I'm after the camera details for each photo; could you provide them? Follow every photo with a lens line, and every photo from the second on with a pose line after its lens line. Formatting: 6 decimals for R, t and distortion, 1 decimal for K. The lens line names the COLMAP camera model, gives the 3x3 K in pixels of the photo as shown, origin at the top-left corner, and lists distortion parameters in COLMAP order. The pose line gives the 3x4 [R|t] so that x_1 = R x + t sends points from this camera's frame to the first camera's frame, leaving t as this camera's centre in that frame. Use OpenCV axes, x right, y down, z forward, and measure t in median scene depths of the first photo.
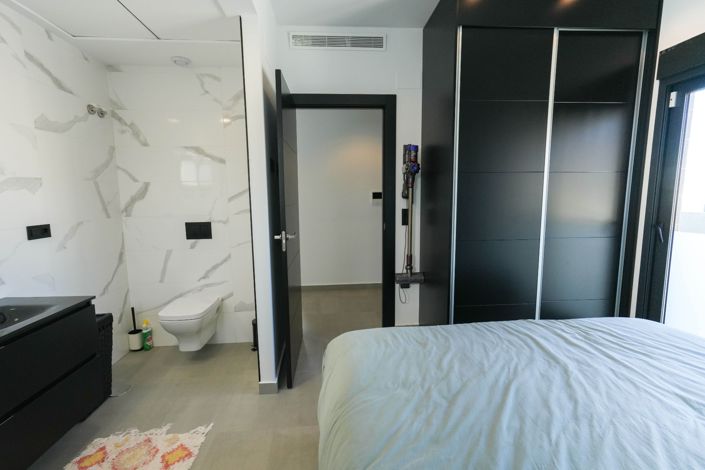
lens RADIAL K [[322.4, 0, 352.5], [0, 322.4, 235.0], [0, 0, 1]] dist [-0.000853, 0.012062]
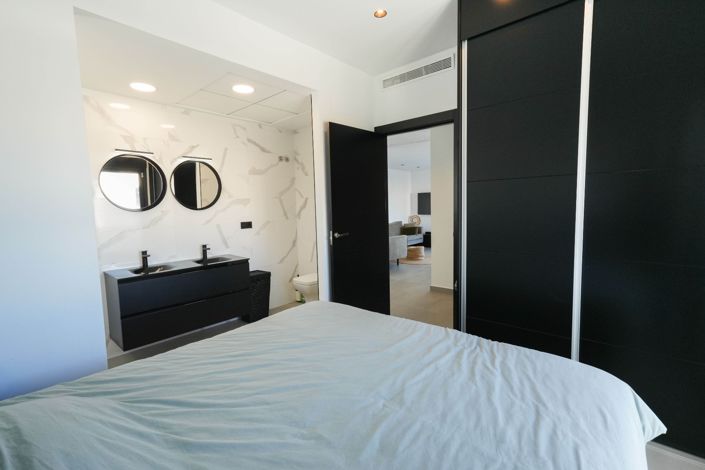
lens RADIAL K [[322.4, 0, 352.5], [0, 322.4, 235.0], [0, 0, 1]] dist [-0.000853, 0.012062]
pose [[0.701471, 0.056490, -0.710456, 0.737730], [-0.071968, 0.997373, 0.008245, -0.009528], [0.709055, 0.045346, 0.703693, 0.044799]]
